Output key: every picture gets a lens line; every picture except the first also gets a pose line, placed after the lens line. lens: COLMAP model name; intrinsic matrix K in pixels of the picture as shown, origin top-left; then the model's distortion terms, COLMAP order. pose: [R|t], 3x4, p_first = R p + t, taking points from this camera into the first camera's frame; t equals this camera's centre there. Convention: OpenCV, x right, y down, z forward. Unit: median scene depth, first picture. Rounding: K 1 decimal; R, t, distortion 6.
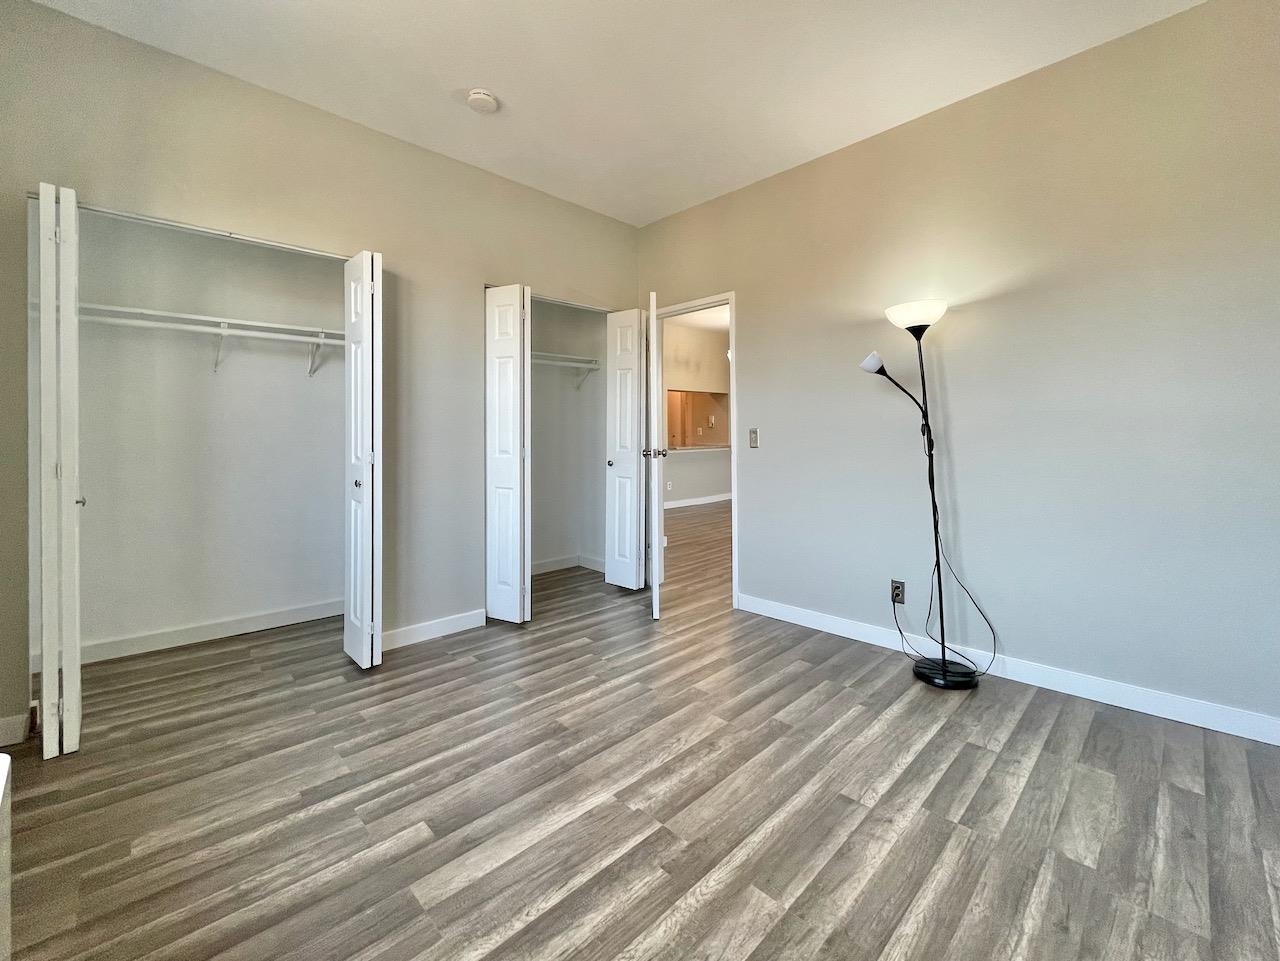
lens RADIAL K [[531.3, 0, 657.5], [0, 531.3, 421.0], [0, 0, 1]] dist [-0.000040, -0.000350]
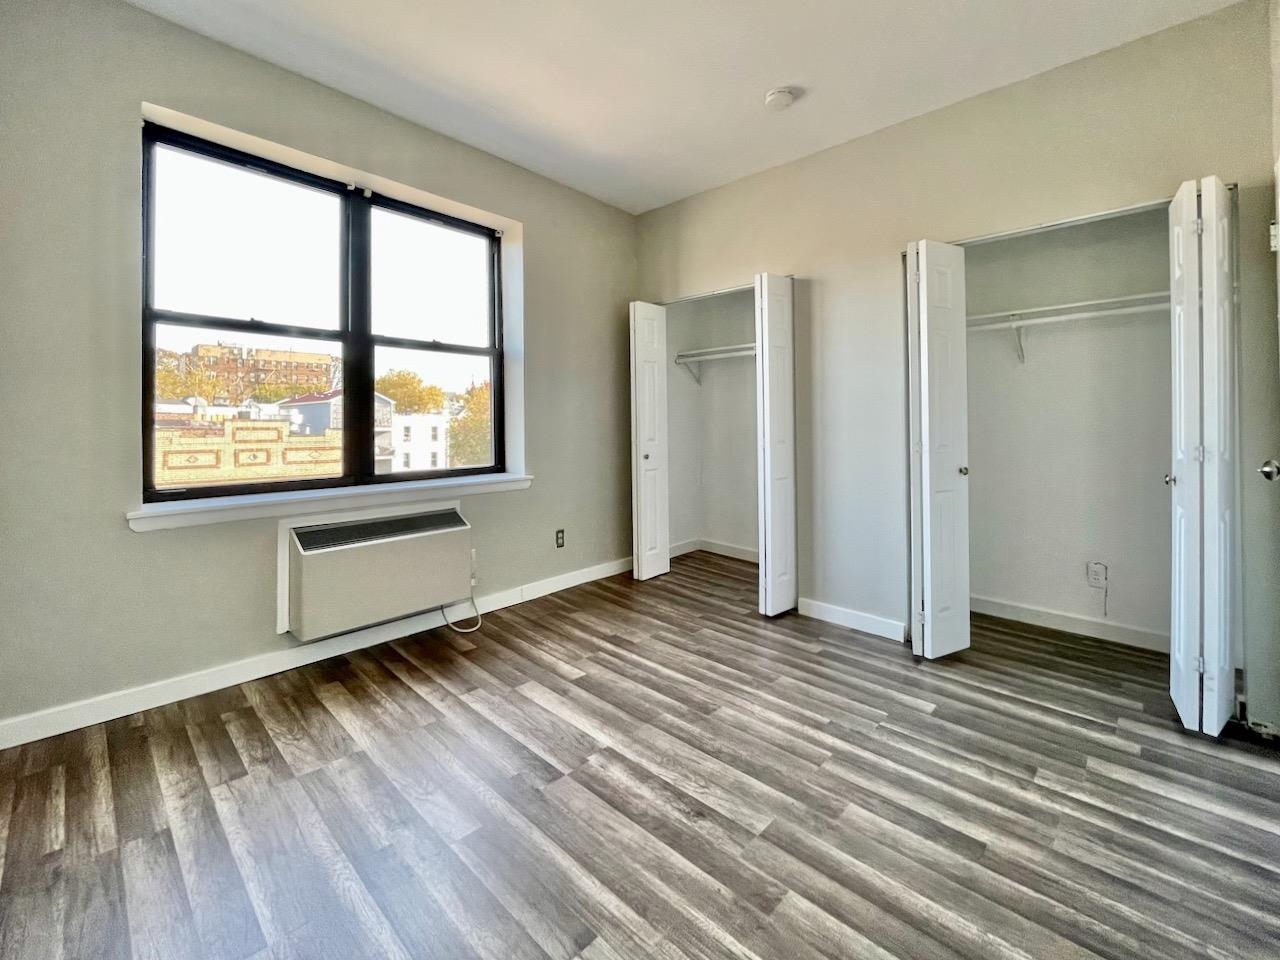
lens RADIAL K [[536.9, 0, 627.5], [0, 536.9, 397.6], [0, 0, 1]] dist [-0.004853, 0.001172]
pose [[0.026504, -0.044546, -0.998656, 1.015705], [0.017757, 0.998870, -0.044085, 0.027592], [0.999491, -0.016565, 0.027265, 0.974413]]
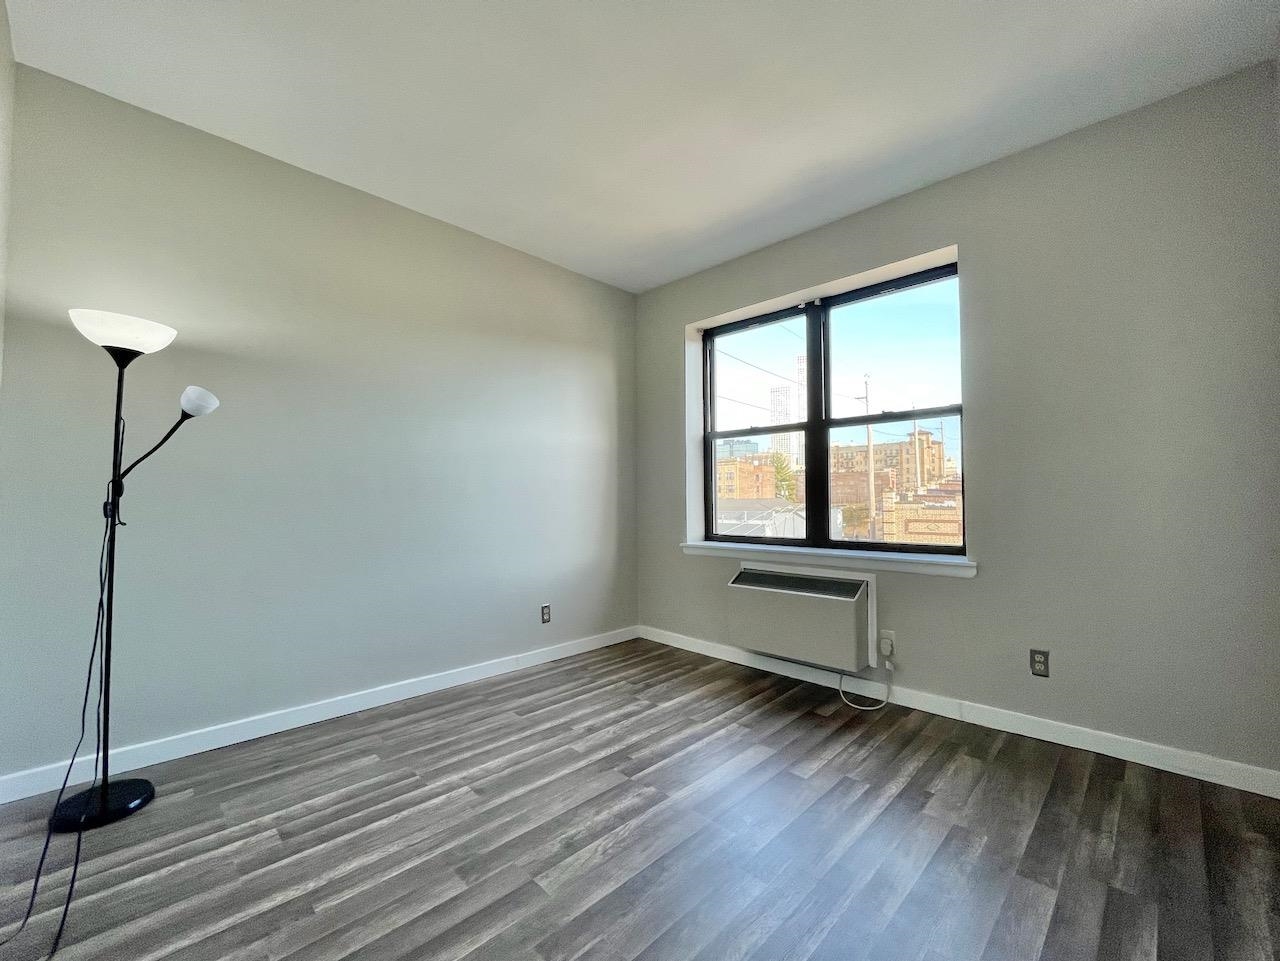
lens RADIAL K [[531.3, 0, 676.0], [0, 531.3, 475.1], [0, 0, 1]] dist [-0.000040, -0.000350]
pose [[-0.998806, 0.004972, -0.048595, -0.041064], [0.007799, 0.998277, -0.058165, 0.049820], [0.048222, -0.058474, -0.997124, 2.130510]]
